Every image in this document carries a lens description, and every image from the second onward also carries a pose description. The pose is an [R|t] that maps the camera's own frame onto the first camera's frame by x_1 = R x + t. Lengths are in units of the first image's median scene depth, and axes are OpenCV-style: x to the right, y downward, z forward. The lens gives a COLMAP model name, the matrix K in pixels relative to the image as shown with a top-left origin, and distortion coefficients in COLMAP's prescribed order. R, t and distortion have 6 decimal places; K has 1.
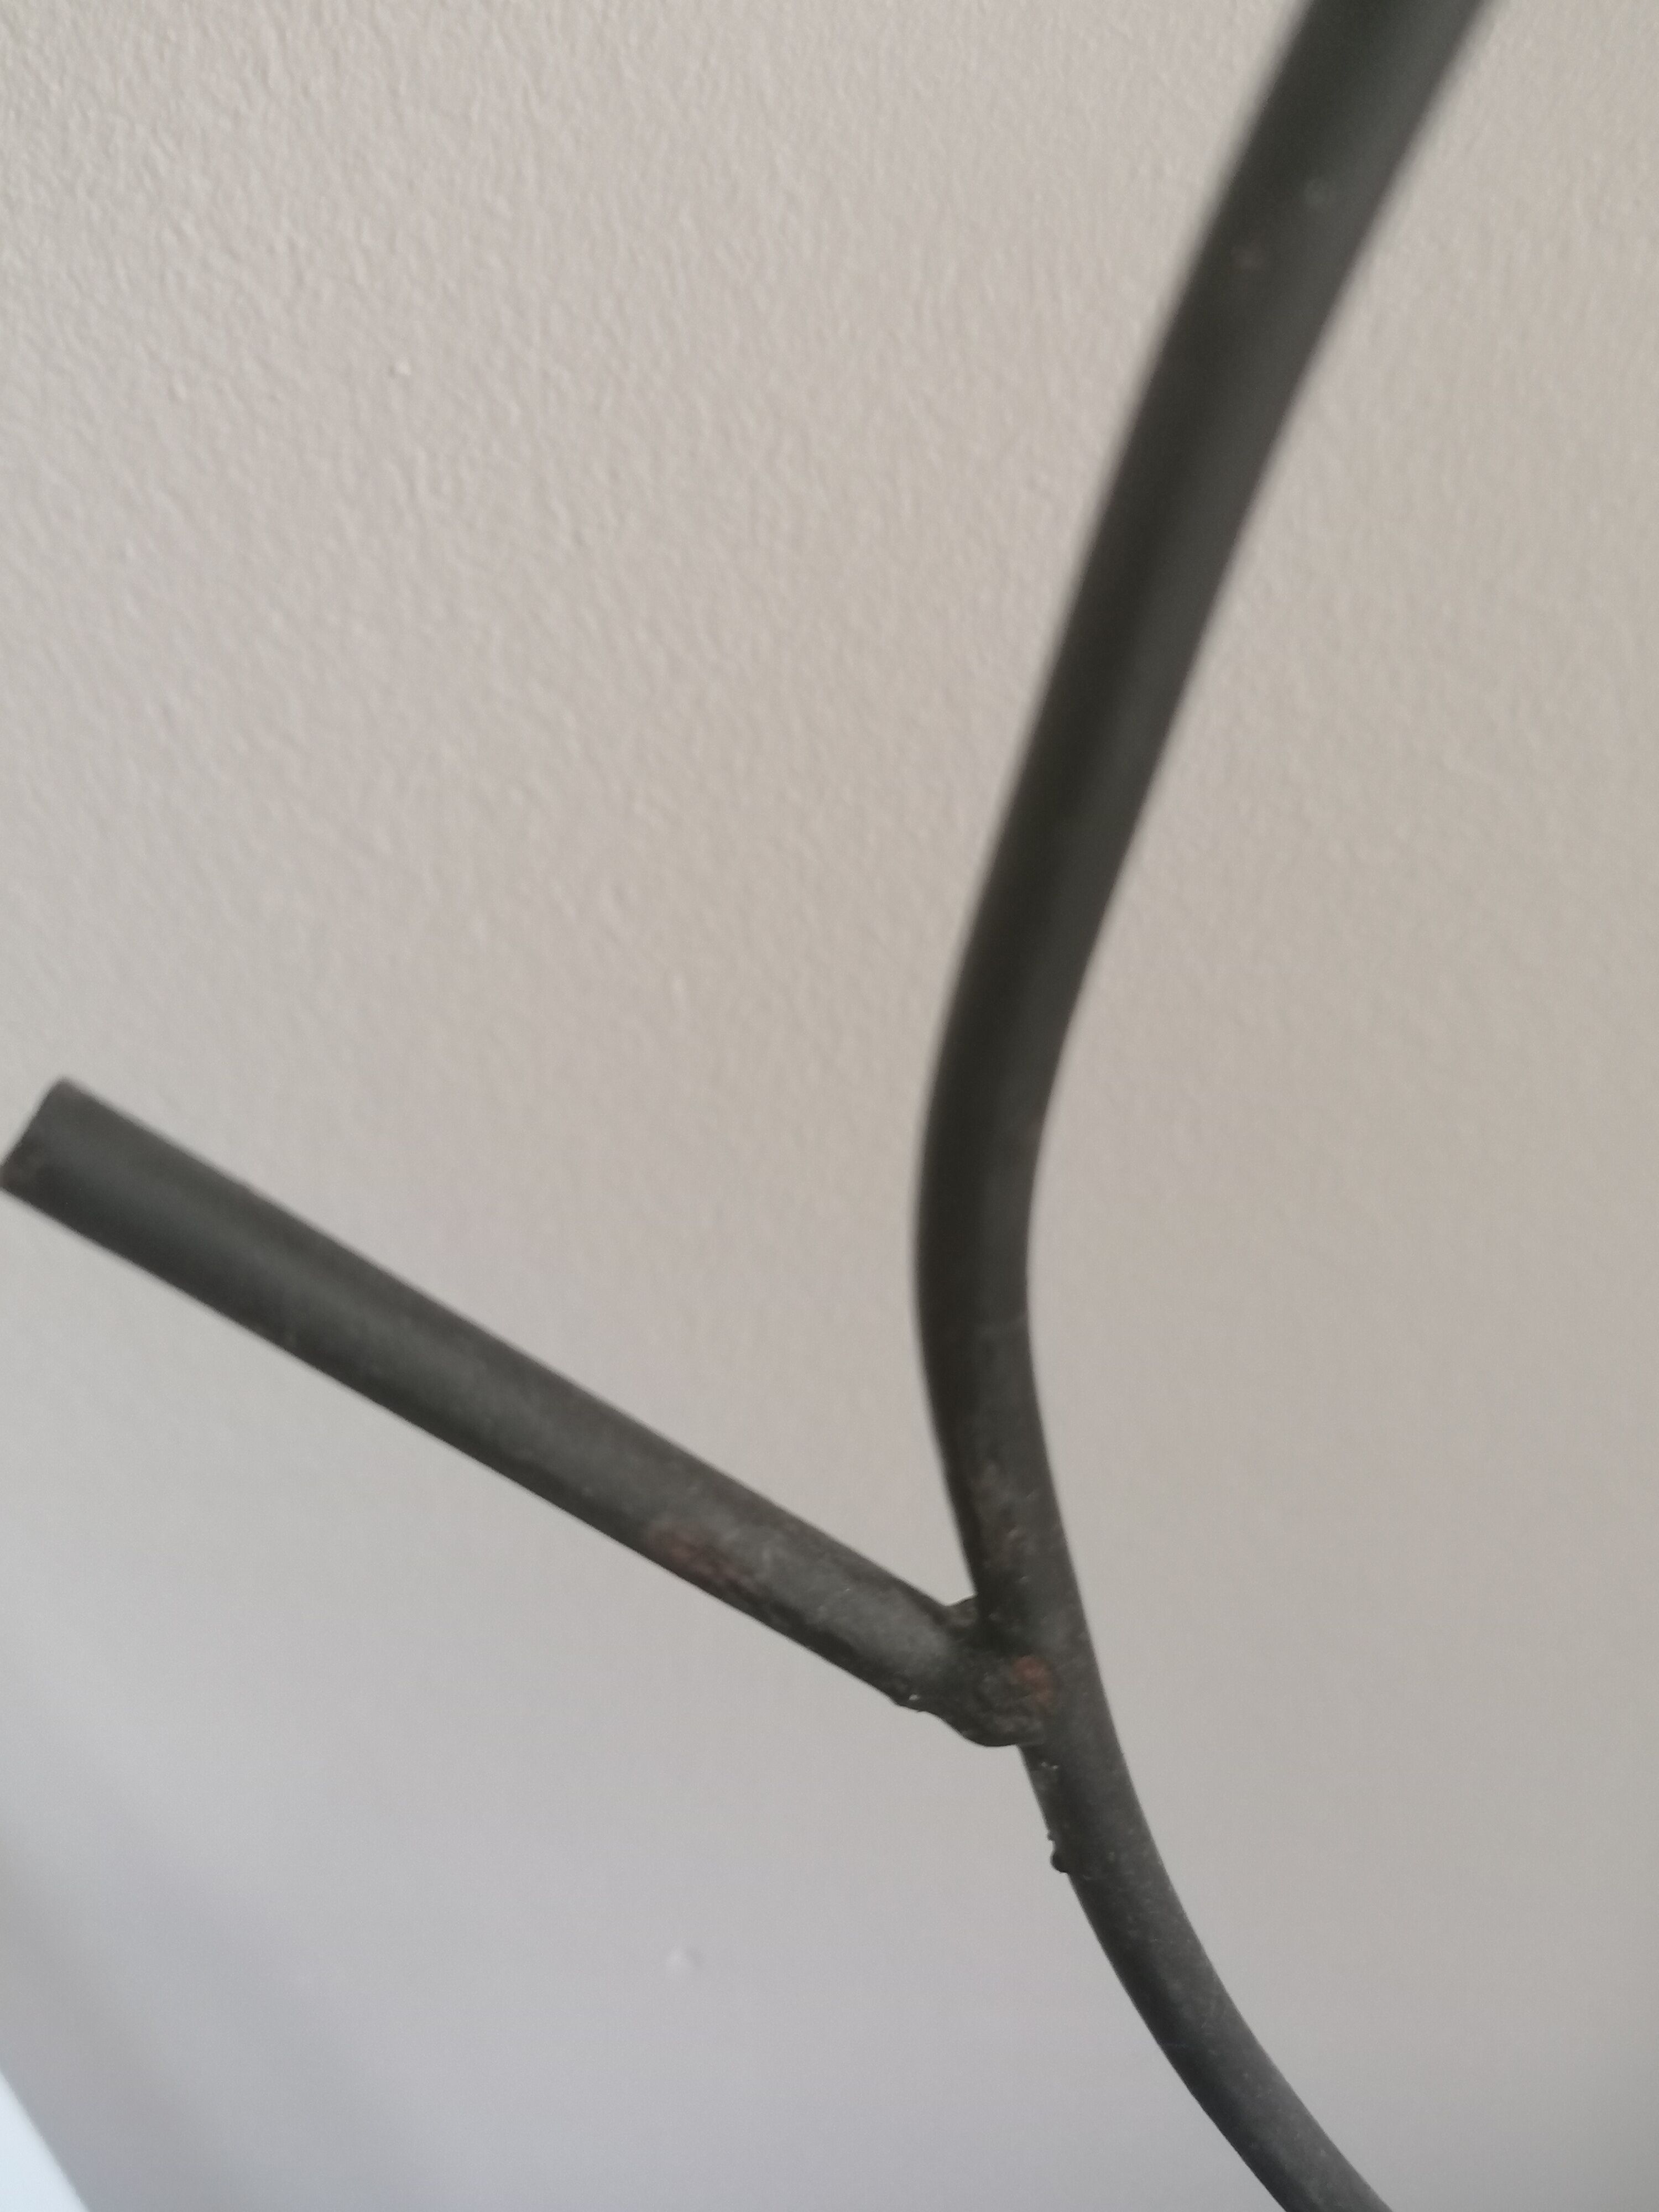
lens RADIAL K [[1801.0, 0, 832.5], [0, 1801.0, 1106.3], [0, 0, 1]] dist [0.035493, 0.009712]
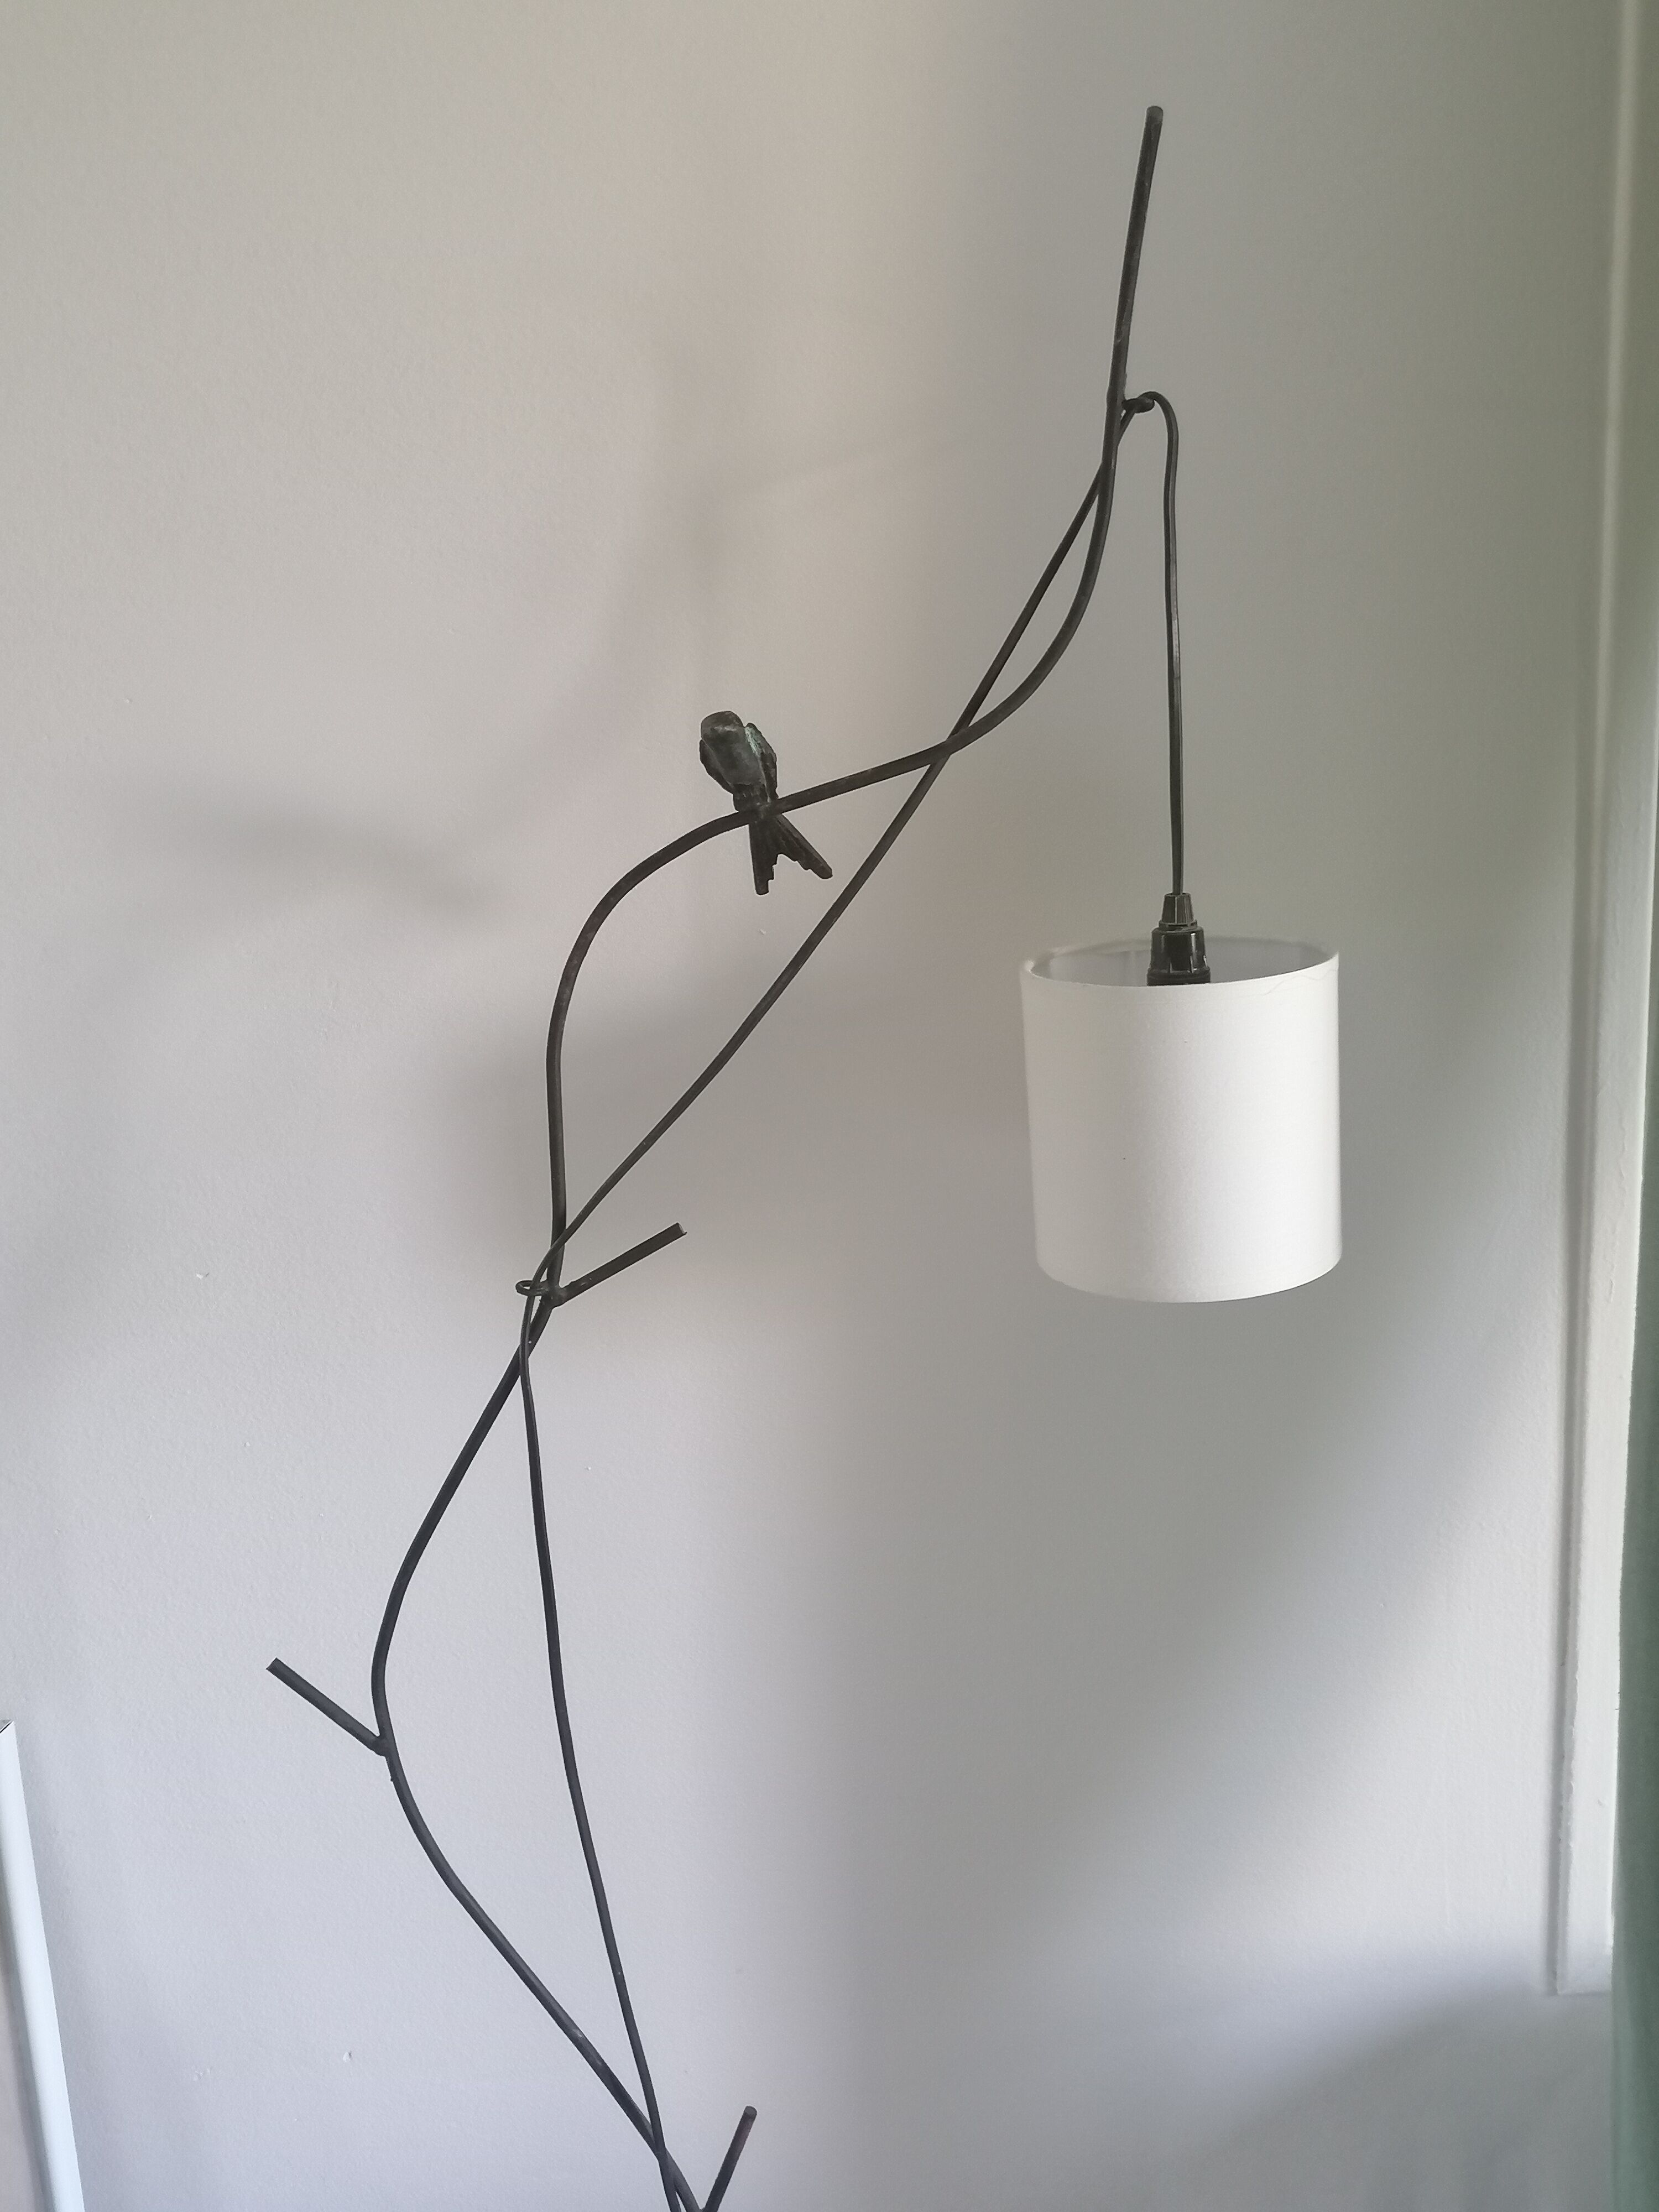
lens RADIAL K [[1801.0, 0, 818.1], [0, 1801.0, 1097.4], [0, 0, 1]] dist [0.035493, 0.009712]
pose [[0.997028, 0.041484, 0.064914, 1.220630], [-0.013111, 0.921710, -0.387659, 0.683740], [-0.075914, 0.385656, 0.919514, -6.717148]]
